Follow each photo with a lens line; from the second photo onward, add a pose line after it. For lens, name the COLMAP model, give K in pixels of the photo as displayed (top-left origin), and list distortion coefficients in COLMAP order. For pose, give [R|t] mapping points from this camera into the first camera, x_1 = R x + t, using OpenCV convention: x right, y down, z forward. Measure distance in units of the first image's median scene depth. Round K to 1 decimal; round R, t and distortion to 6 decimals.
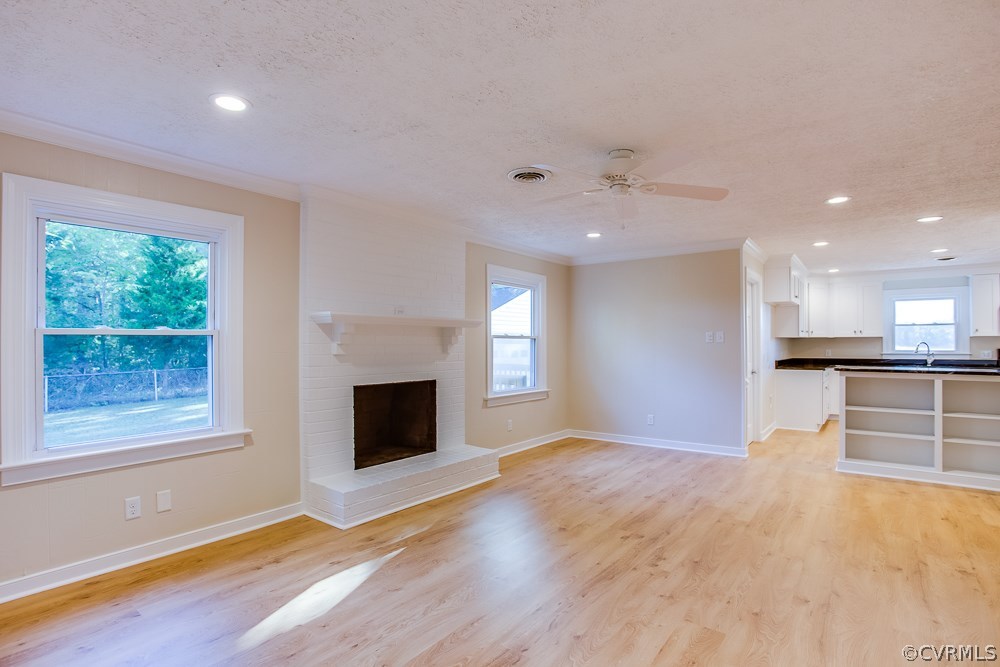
lens RADIAL K [[501.7, 0, 500.1], [0, 501.7, 342.8], [0, 0, 1]] dist [-0.015435, 0.000517]
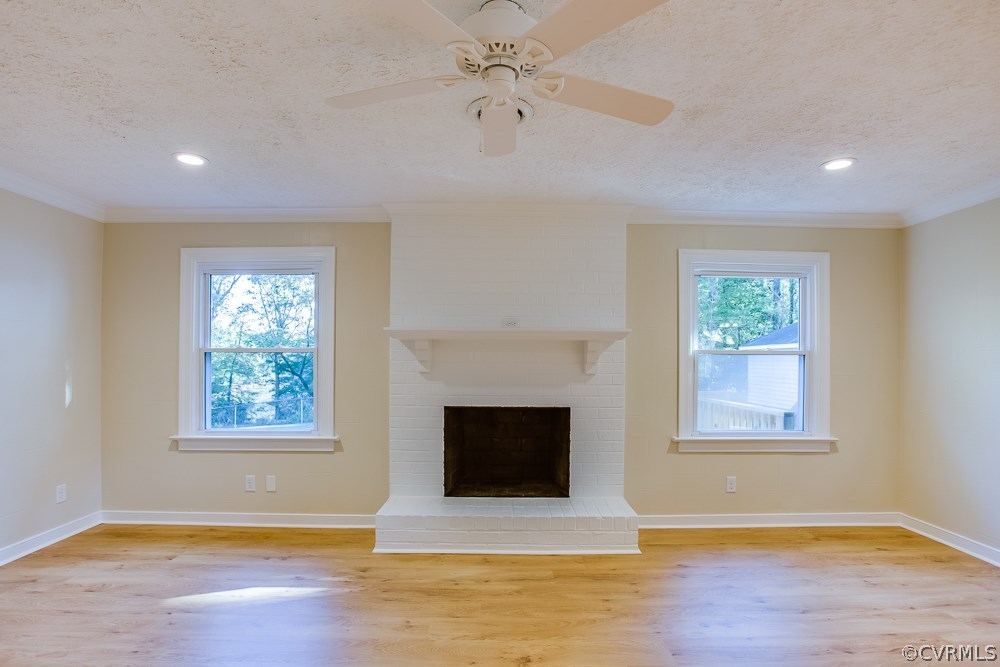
lens RADIAL K [[511.5, 0, 516.6], [0, 511.5, 357.3], [0, 0, 1]] dist [-0.040498, 0.000997]
pose [[0.614680, 0.005616, -0.788757, 0.539031], [-0.004313, 0.999984, 0.003758, -0.008844], [0.788765, 0.001092, 0.614694, 0.523167]]
